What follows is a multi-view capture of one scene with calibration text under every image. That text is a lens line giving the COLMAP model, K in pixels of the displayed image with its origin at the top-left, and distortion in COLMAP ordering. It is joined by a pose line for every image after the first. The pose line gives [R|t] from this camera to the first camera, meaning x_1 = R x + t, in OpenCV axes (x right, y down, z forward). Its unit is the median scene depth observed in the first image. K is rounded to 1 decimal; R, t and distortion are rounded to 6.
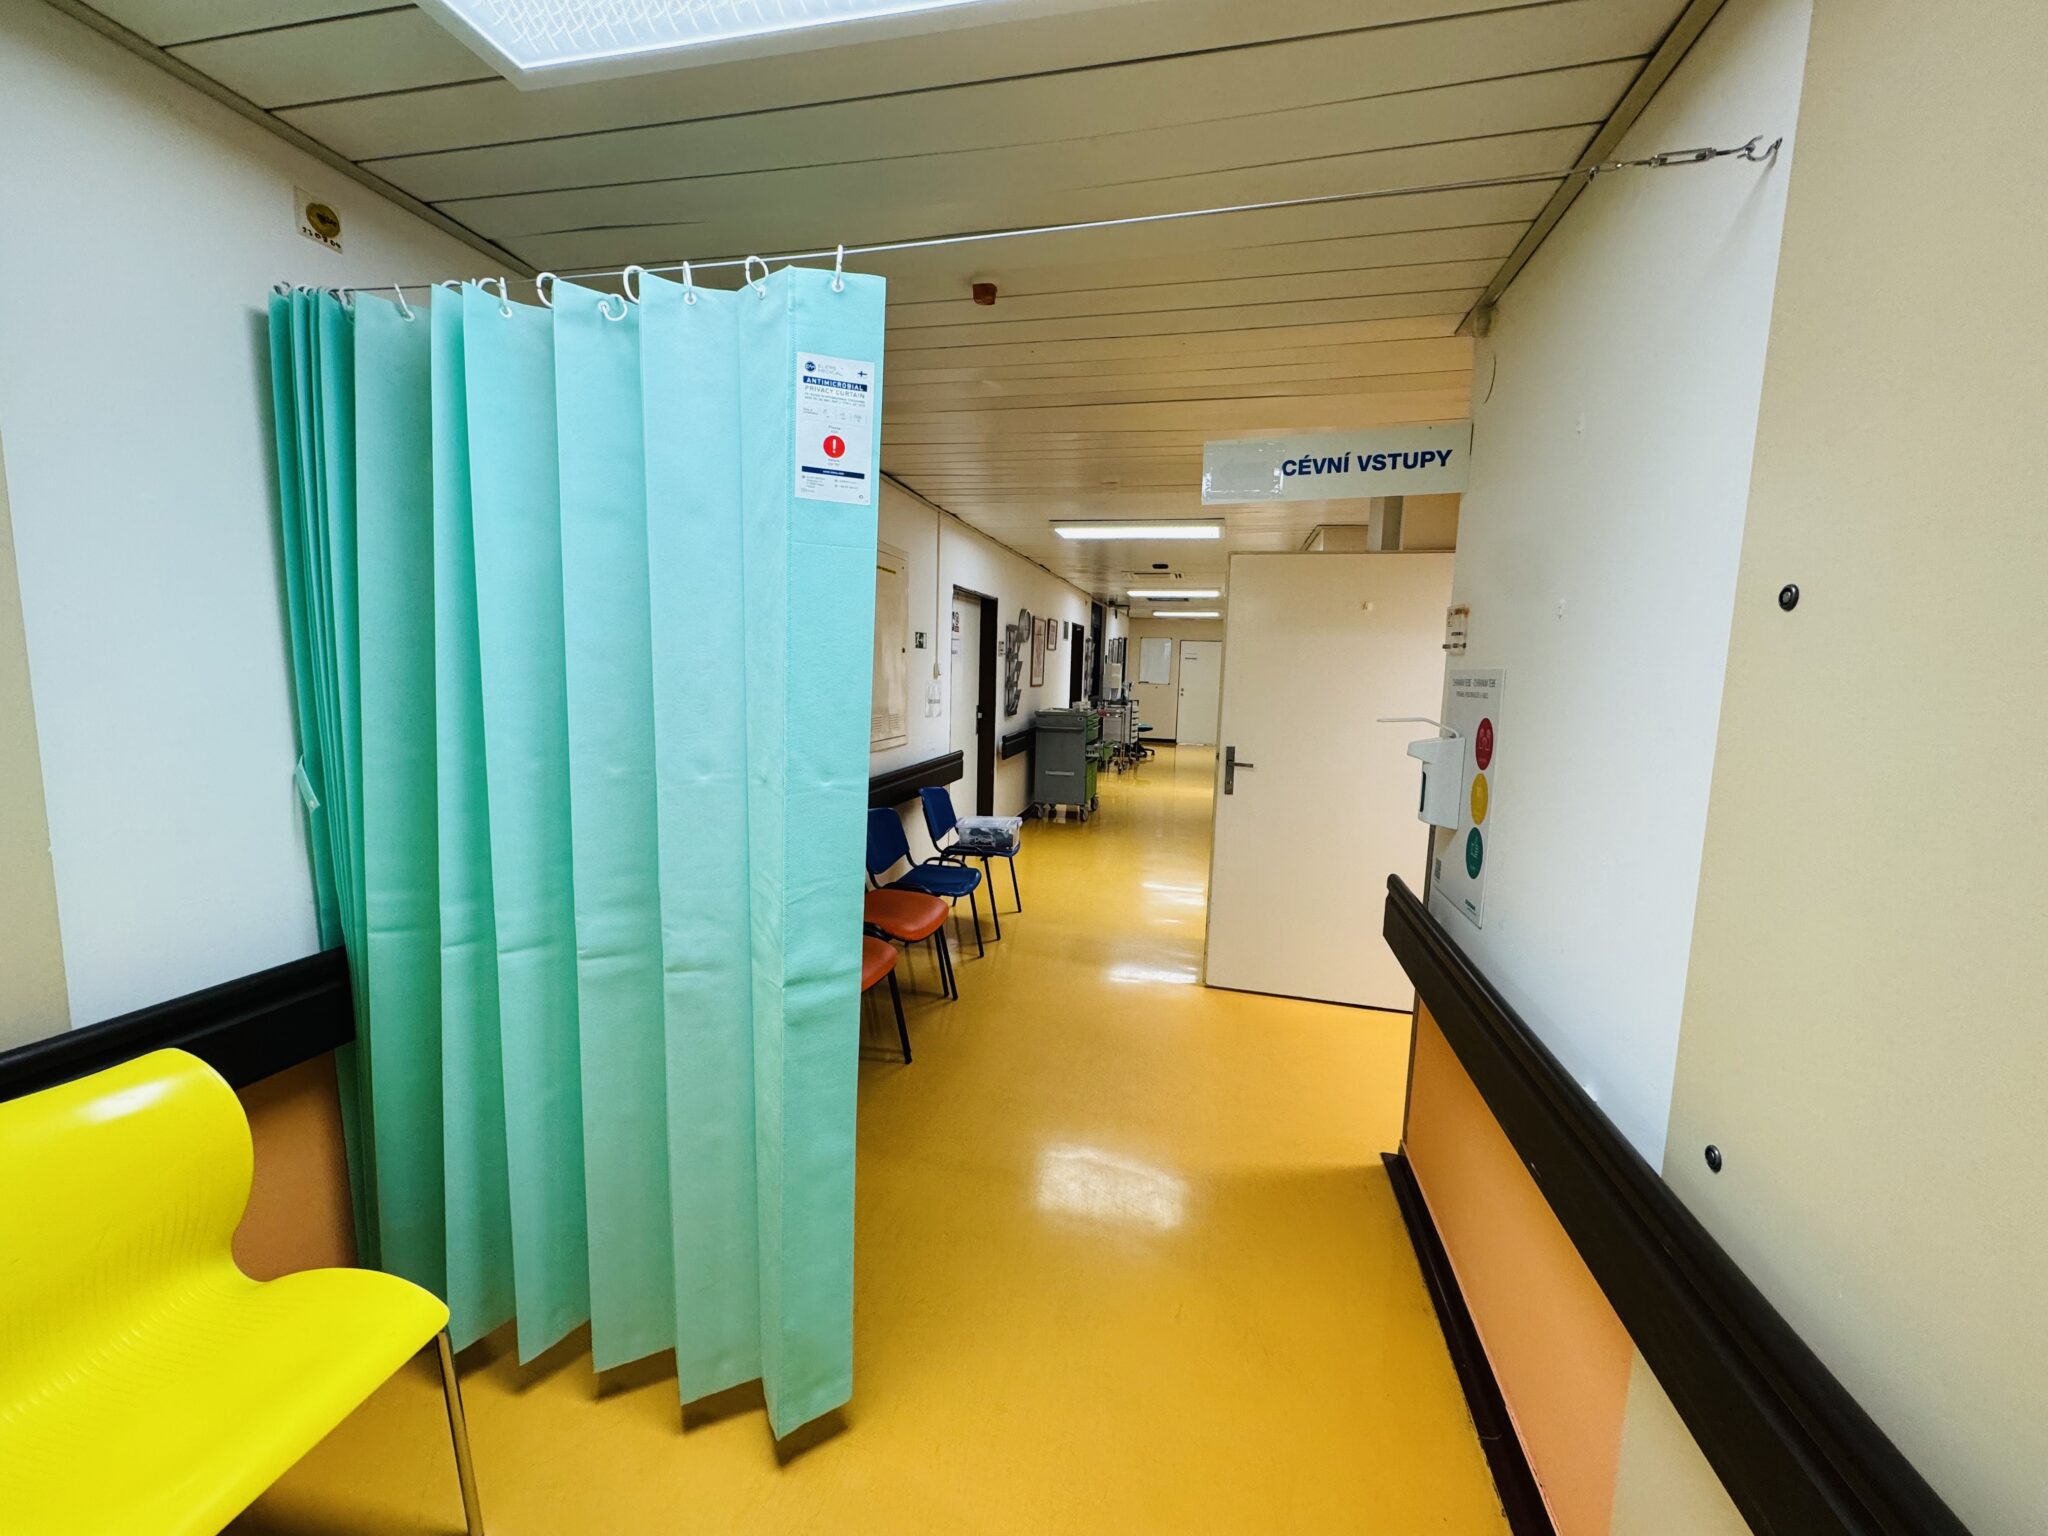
lens RADIAL K [[821.8, 0, 1024.8], [0, 821.8, 767.8], [0, 0, 1]] dist [-0.010771, -0.000153]
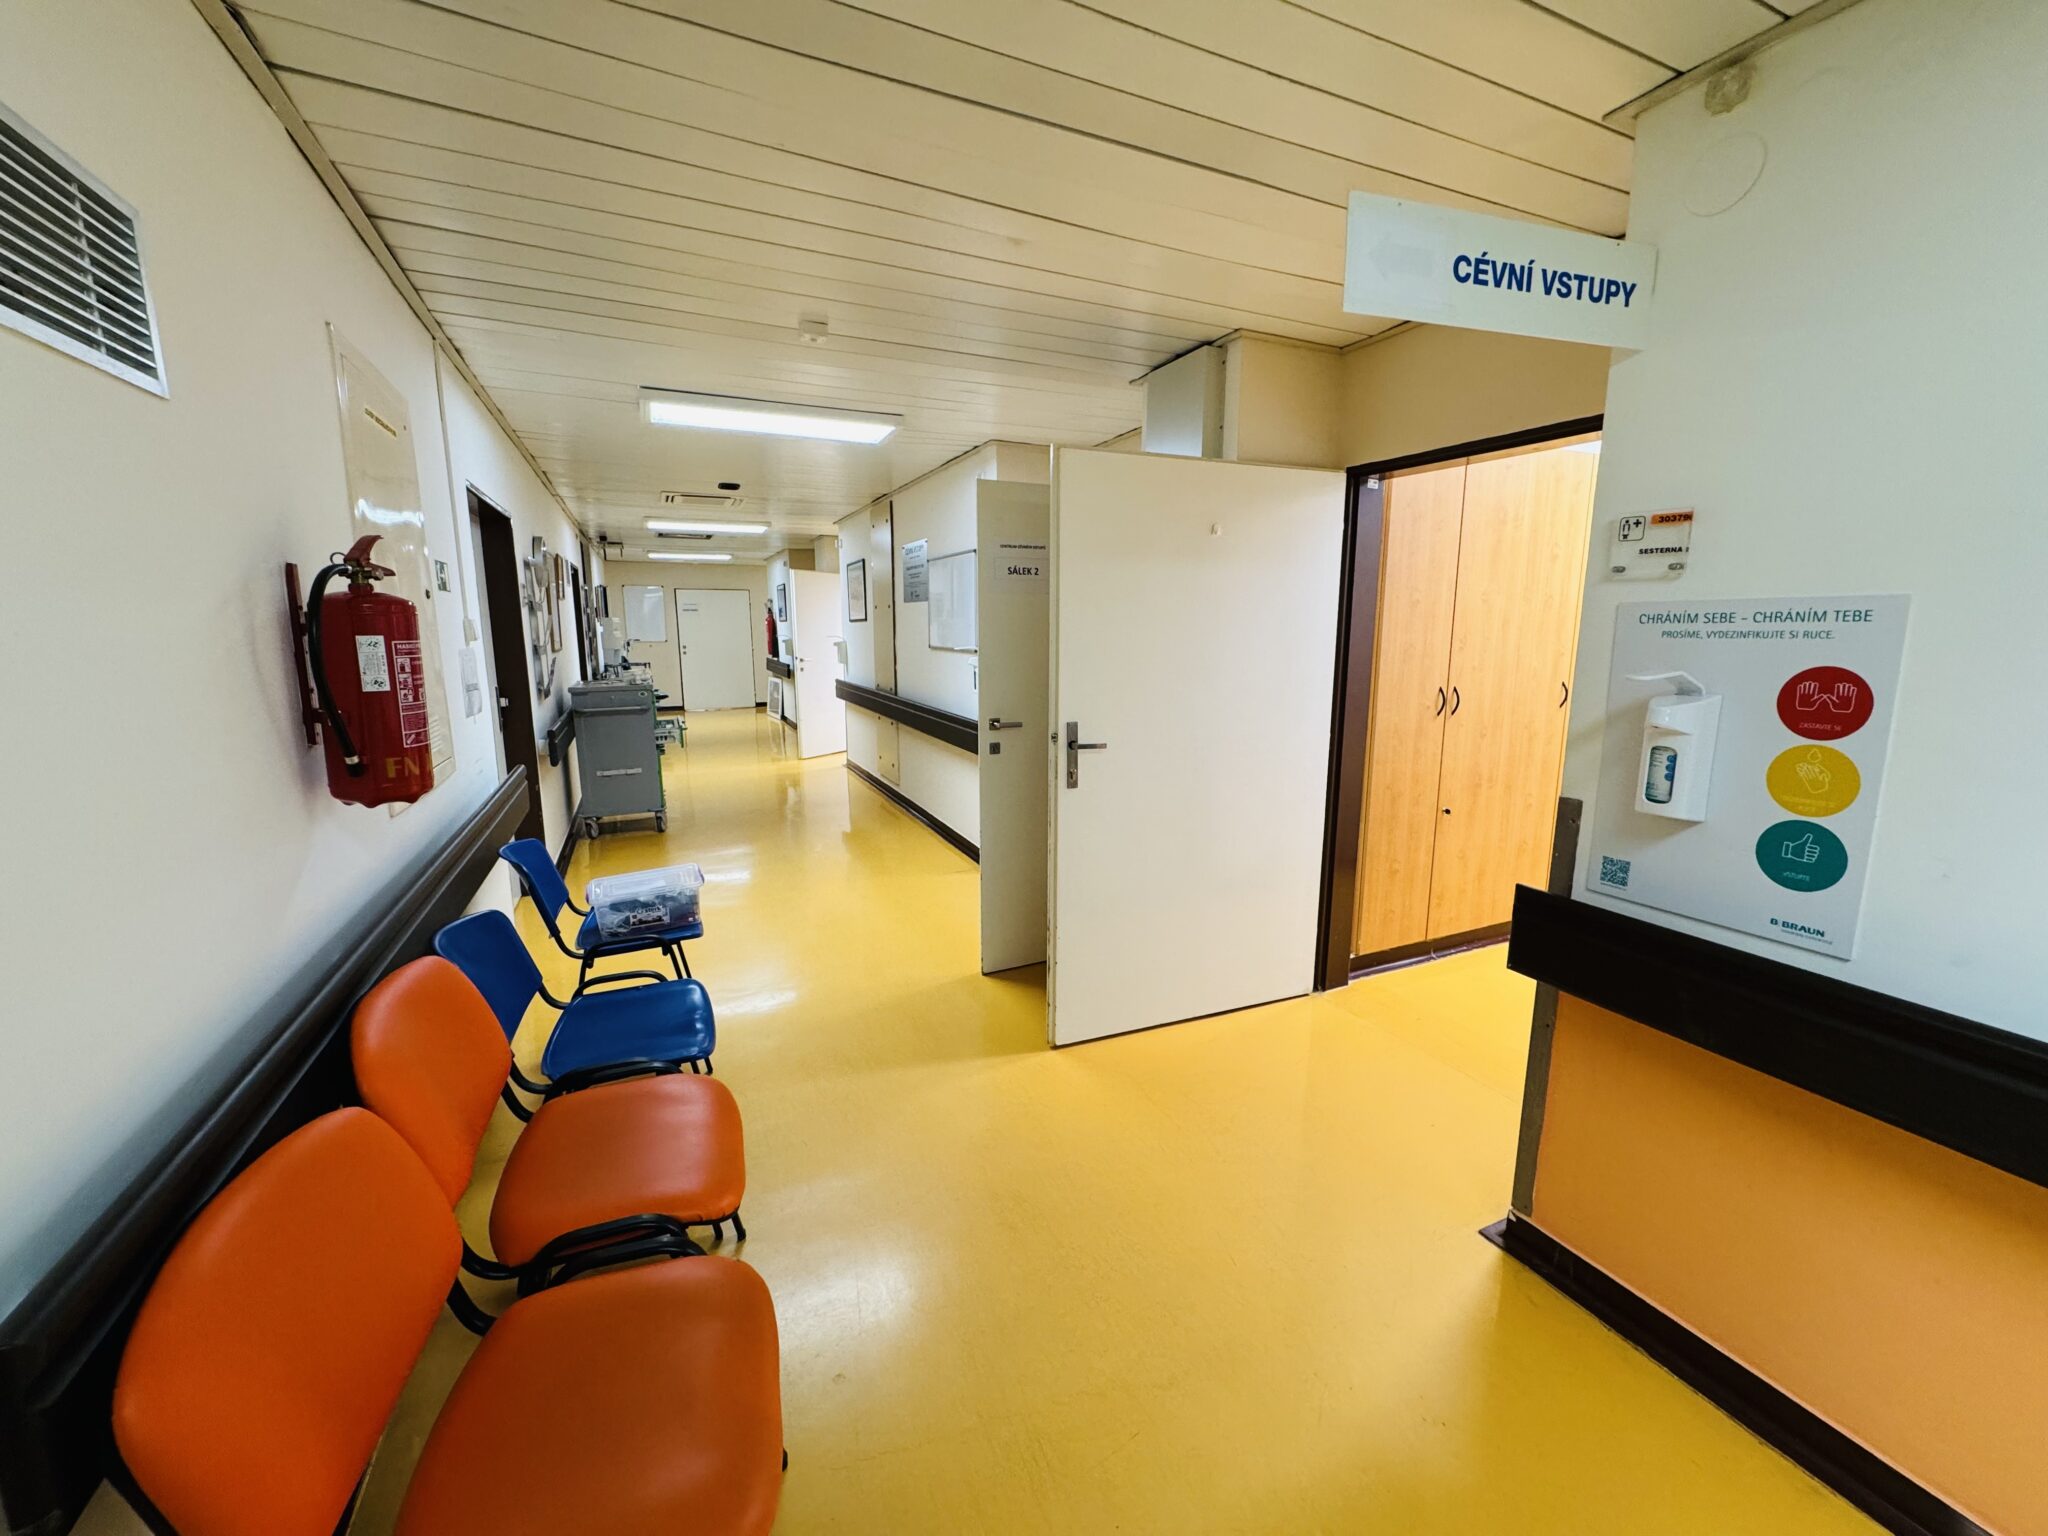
lens RADIAL K [[821.8, 0, 1026.8], [0, 821.8, 759.6], [0, 0, 1]] dist [-0.010771, -0.000153]
pose [[0.791684, -0.127686, 0.597439, -0.337448], [0.098475, 0.991798, 0.081476, -0.088446], [-0.602942, -0.005671, 0.797765, 0.715193]]
